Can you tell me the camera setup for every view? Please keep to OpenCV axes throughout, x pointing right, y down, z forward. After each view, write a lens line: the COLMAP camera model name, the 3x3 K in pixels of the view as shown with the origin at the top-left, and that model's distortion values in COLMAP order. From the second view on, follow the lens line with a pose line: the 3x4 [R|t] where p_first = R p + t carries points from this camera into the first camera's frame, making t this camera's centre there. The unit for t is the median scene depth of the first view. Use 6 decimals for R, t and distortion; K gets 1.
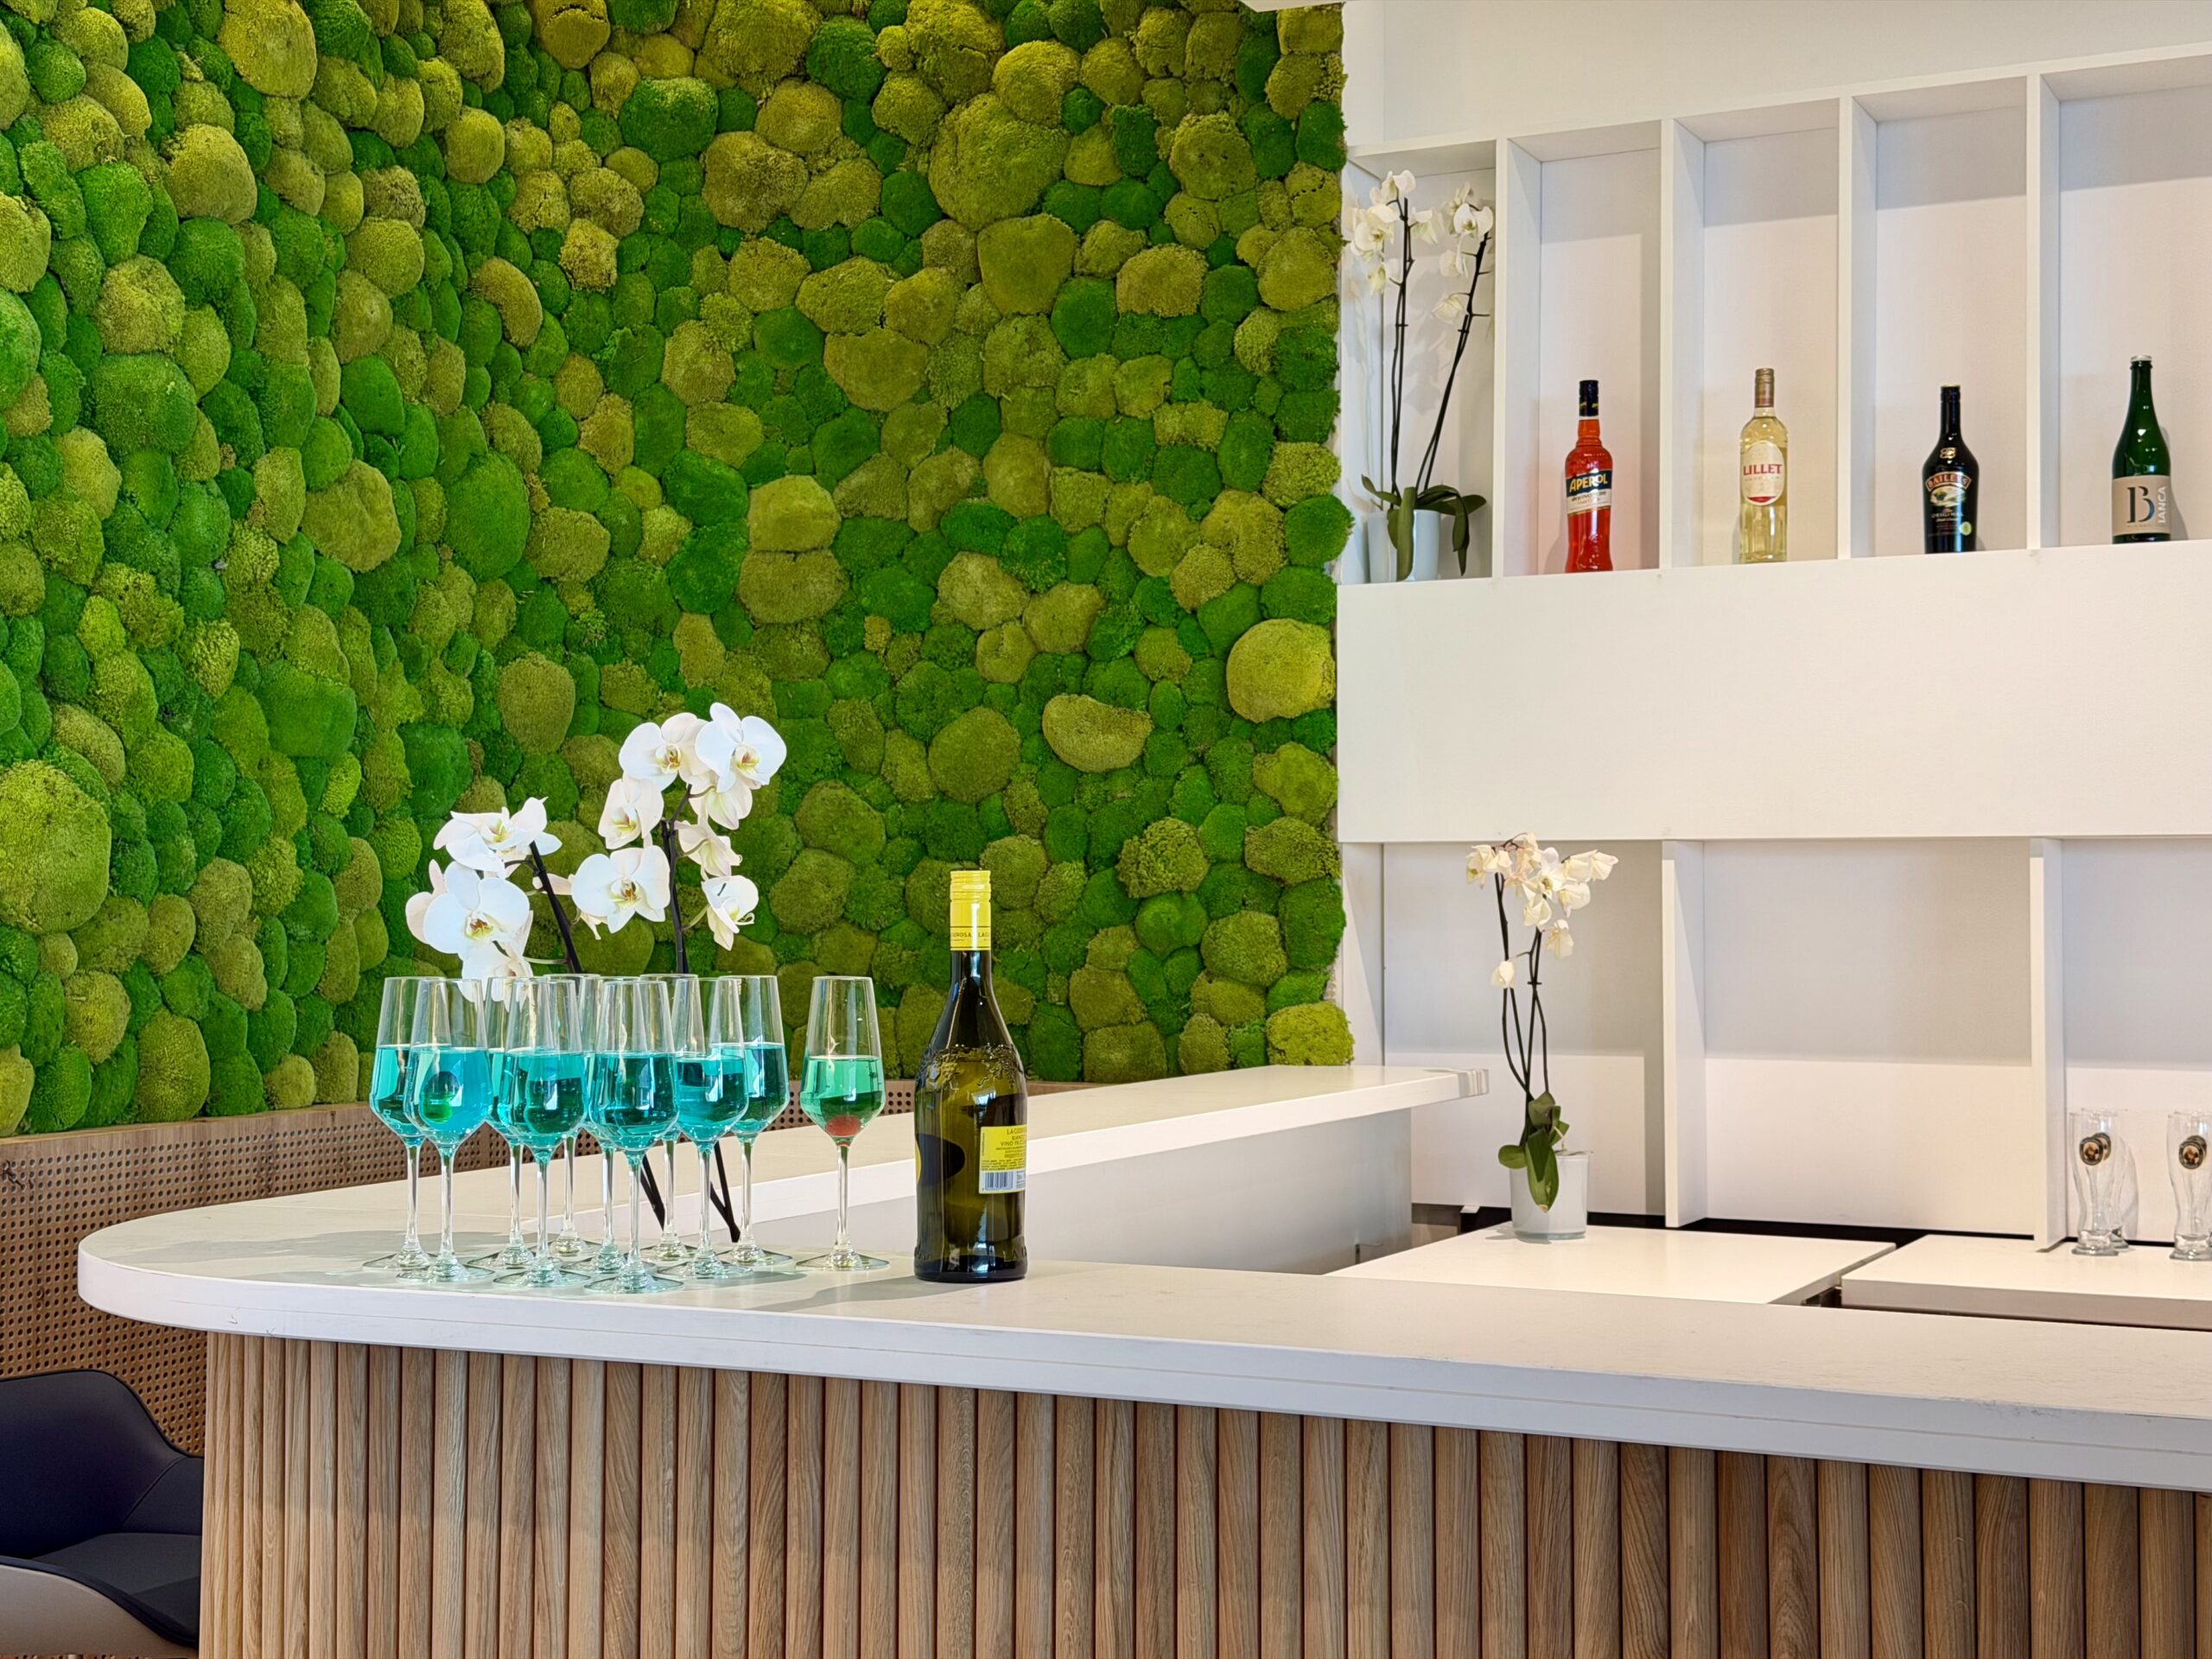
lens RADIAL K [[3211.7, 0, 1082.3], [0, 3211.7, 742.4], [0, 0, 1]] dist [0.215170, 0.000000]
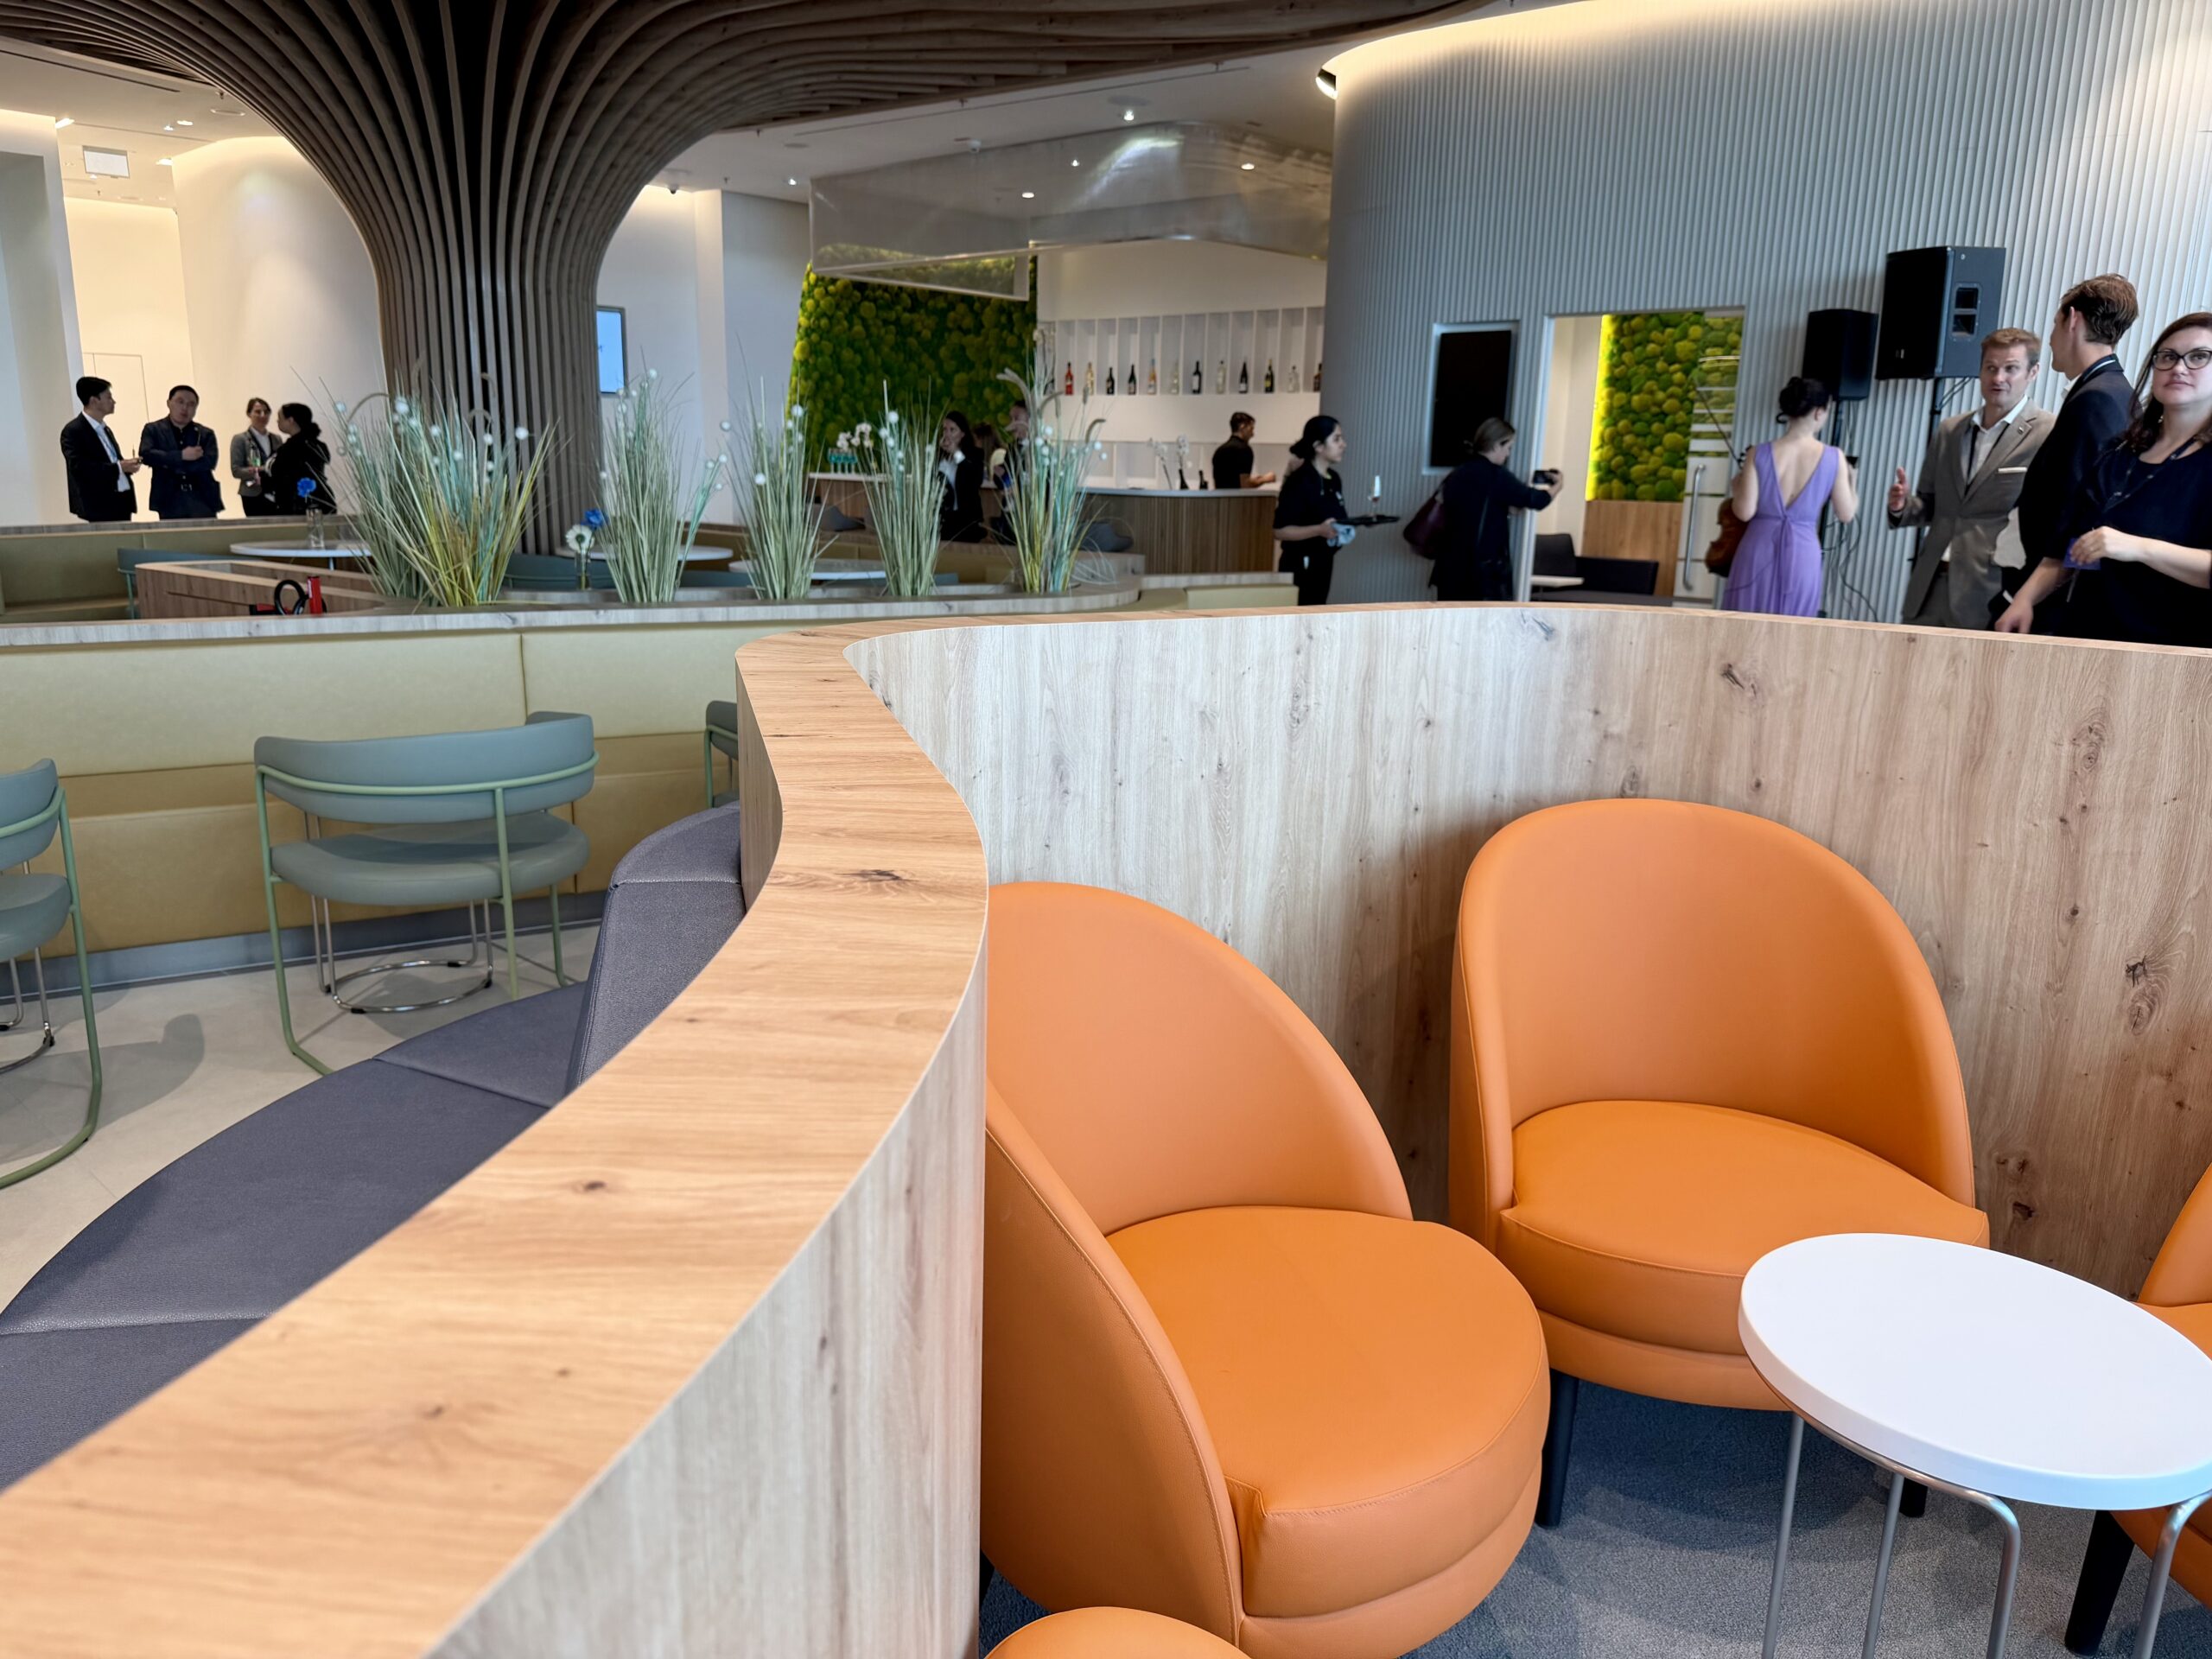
lens RADIAL K [[1580.6, 0, 1091.0], [0, 1580.6, 867.8], [0, 0, 1]] dist [0.052532, -0.026087]
pose [[0.957777, 0.097161, -0.270597, 1.068208], [-0.013325, 0.955158, 0.295798, -0.083593], [0.287203, -0.279703, 0.916123, -1.962690]]
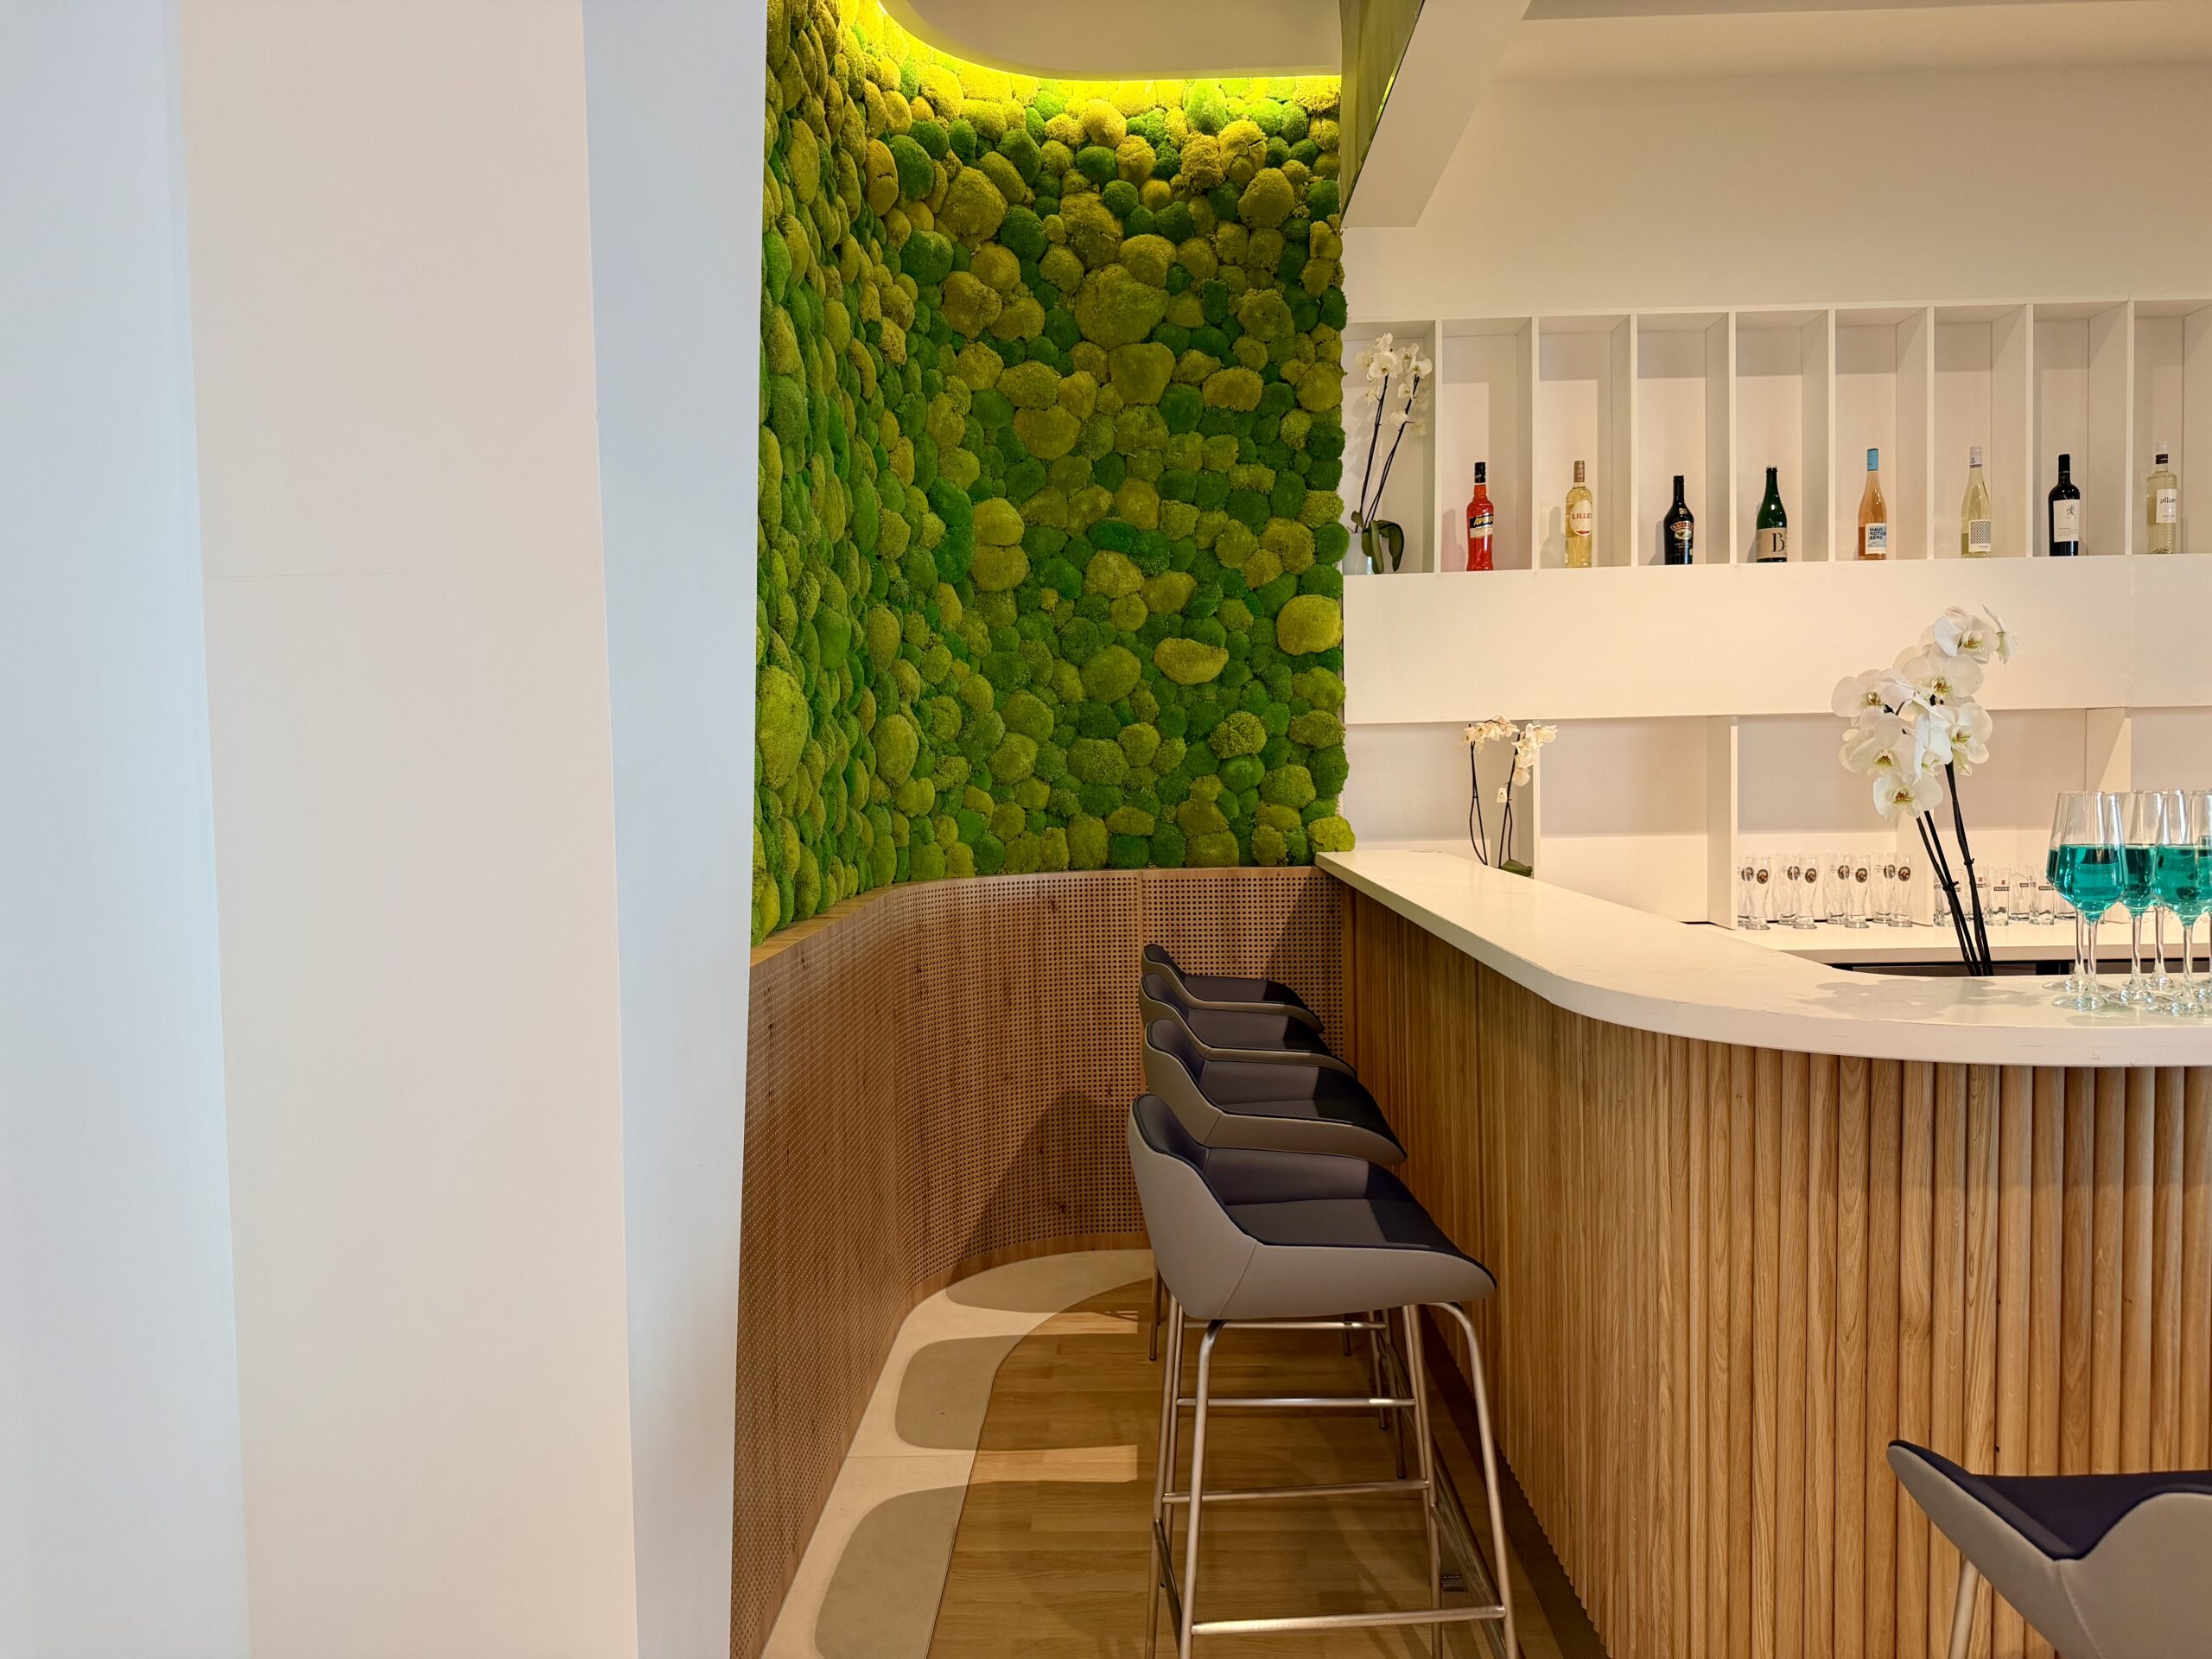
lens RADIAL K [[1580.6, 0, 1114.0], [0, 1580.6, 835.9], [0, 0, 1]] dist [0.052532, -0.026087]
pose [[0.902805, -0.039585, 0.428225, -0.394411], [0.000562, 0.995862, 0.090872, 0.012976], [-0.430051, -0.081798, 0.899092, 0.268727]]
